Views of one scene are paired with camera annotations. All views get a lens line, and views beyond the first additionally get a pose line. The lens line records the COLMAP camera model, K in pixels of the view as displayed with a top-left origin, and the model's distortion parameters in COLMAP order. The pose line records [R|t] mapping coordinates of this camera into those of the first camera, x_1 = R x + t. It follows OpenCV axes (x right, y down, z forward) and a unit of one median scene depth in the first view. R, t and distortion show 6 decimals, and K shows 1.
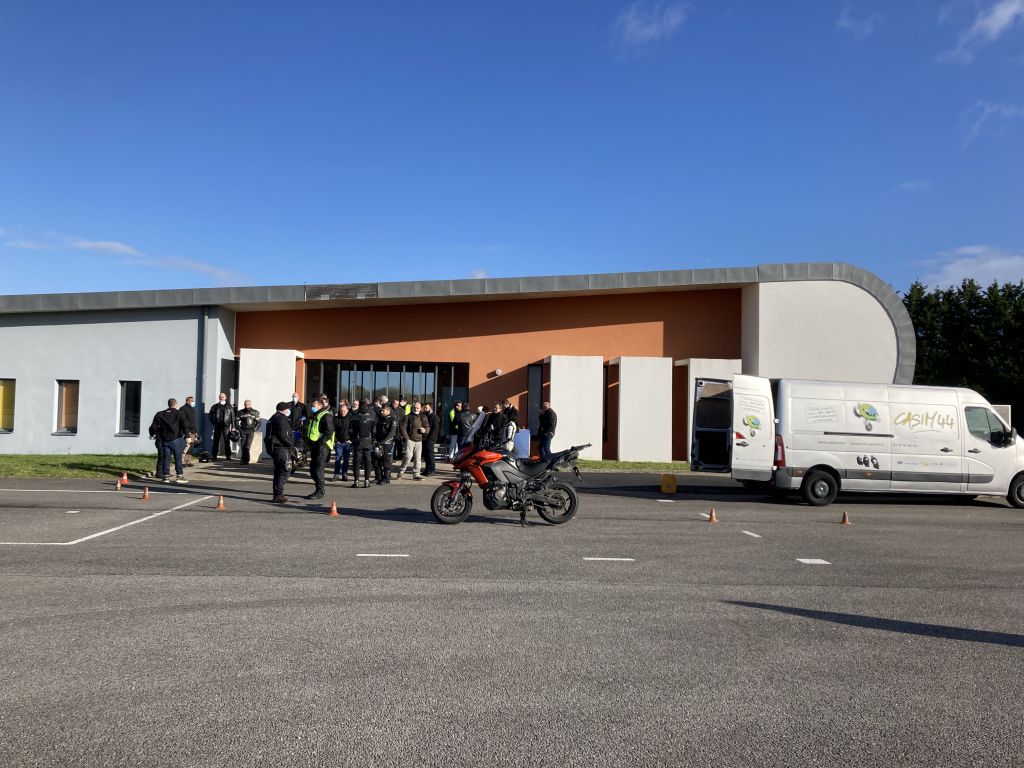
lens RADIAL K [[844.9, 0, 514.4], [0, 844.9, 385.2], [0, 0, 1]] dist [0.050676, 0.000213]
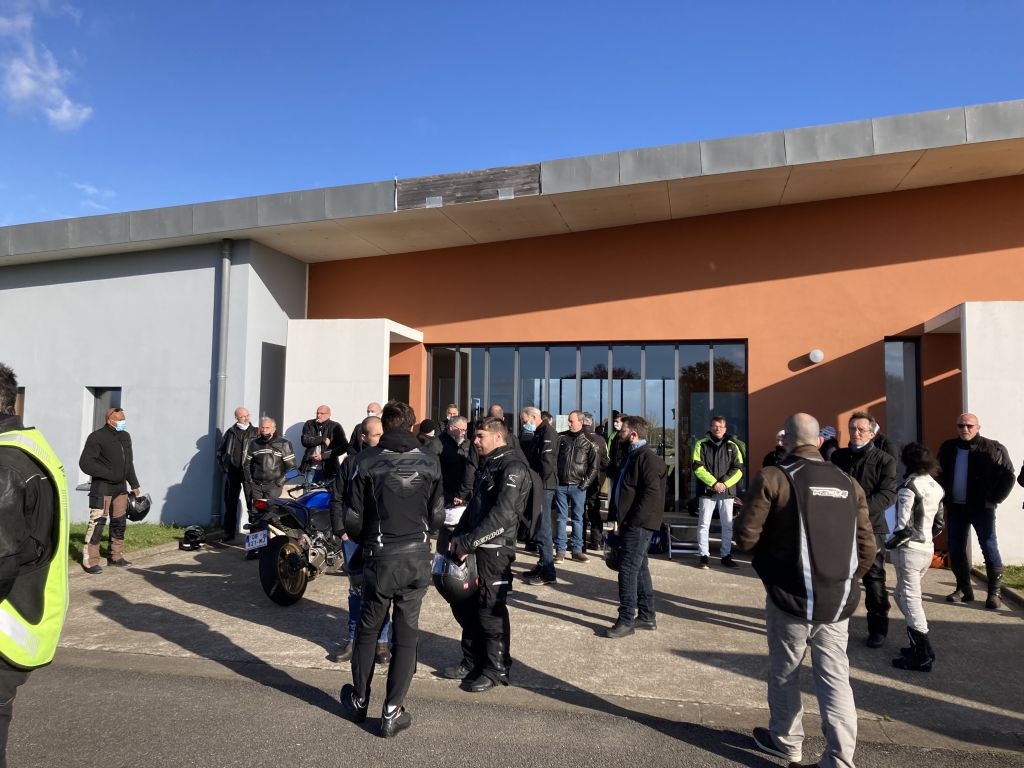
lens RADIAL K [[844.9, 0, 518.3], [0, 844.9, 378.8], [0, 0, 1]] dist [0.050676, 0.000213]
pose [[0.954706, -0.023666, -0.296608, -0.038791], [0.008977, 0.998669, -0.050787, 0.019469], [0.297415, 0.045825, 0.953648, 0.553362]]
